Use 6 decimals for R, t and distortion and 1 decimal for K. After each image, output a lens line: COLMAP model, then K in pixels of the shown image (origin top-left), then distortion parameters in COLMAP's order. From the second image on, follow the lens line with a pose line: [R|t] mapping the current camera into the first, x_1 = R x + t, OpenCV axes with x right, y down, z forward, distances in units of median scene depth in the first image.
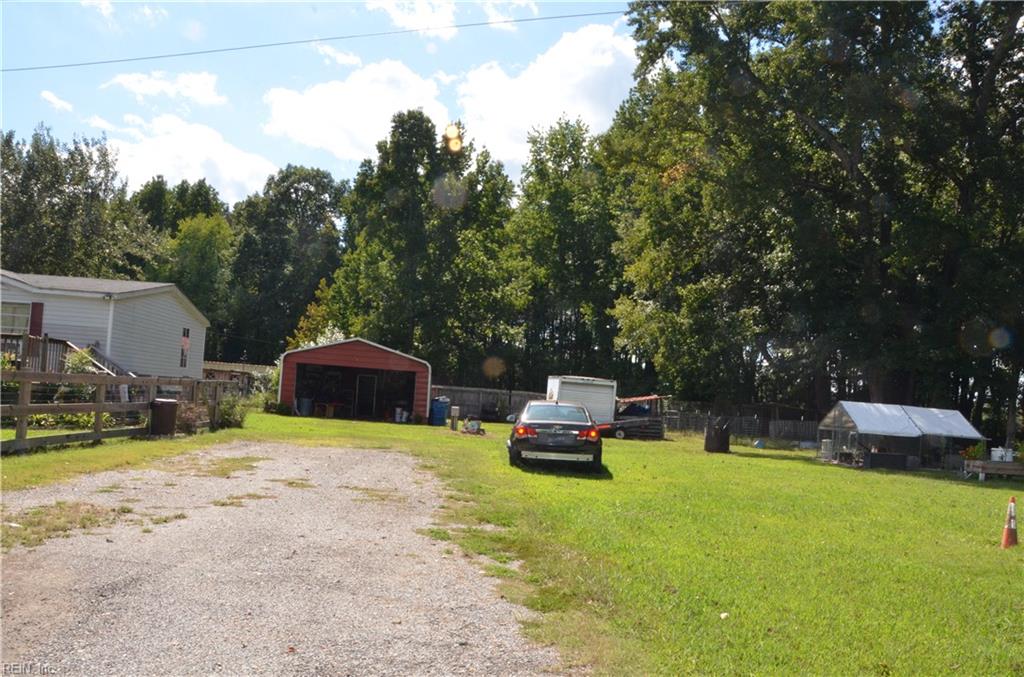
lens RADIAL K [[815.0, 0, 513.0], [0, 815.0, 378.1], [0, 0, 1]] dist [-0.172136, 0.140597]
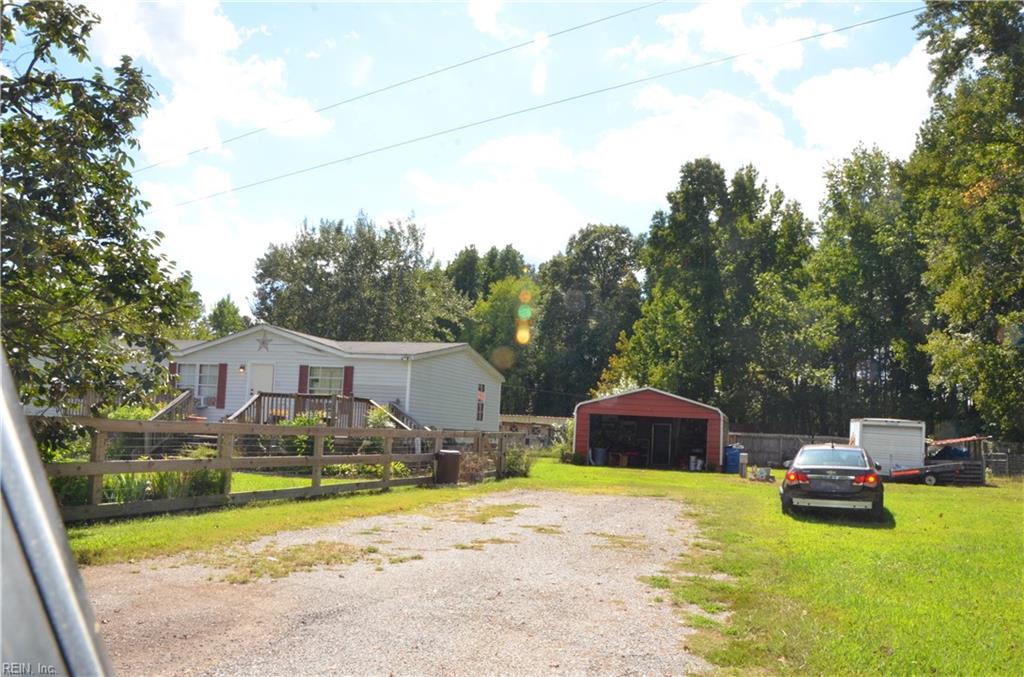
lens RADIAL K [[810.5, 0, 517.9], [0, 810.5, 369.3], [0, 0, 1]] dist [-0.169527, 0.136469]
pose [[0.929236, -0.049045, -0.366217, 0.022534], [0.022506, 0.996824, -0.076391, 0.001173], [0.368800, 0.062744, 0.927389, 0.004525]]
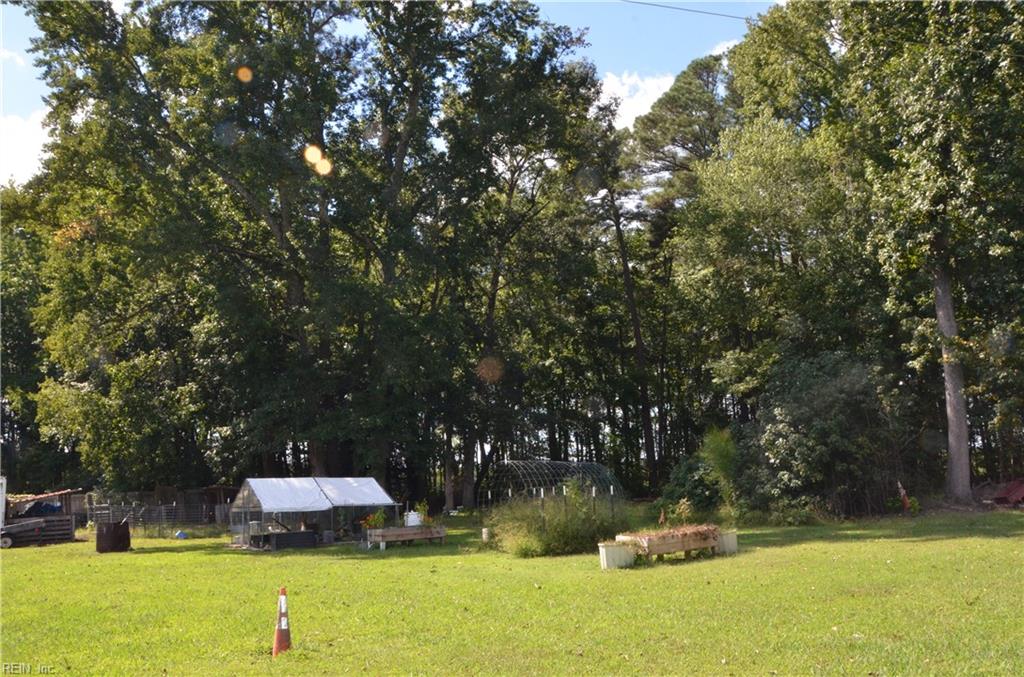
lens RADIAL K [[810.5, 0, 517.9], [0, 810.5, 369.3], [0, 0, 1]] dist [-0.169527, 0.136469]
pose [[0.816027, -0.020351, 0.577655, 0.089410], [0.085432, 0.992650, -0.085714, 0.005639], [-0.571665, 0.119296, 0.811768, 0.045692]]
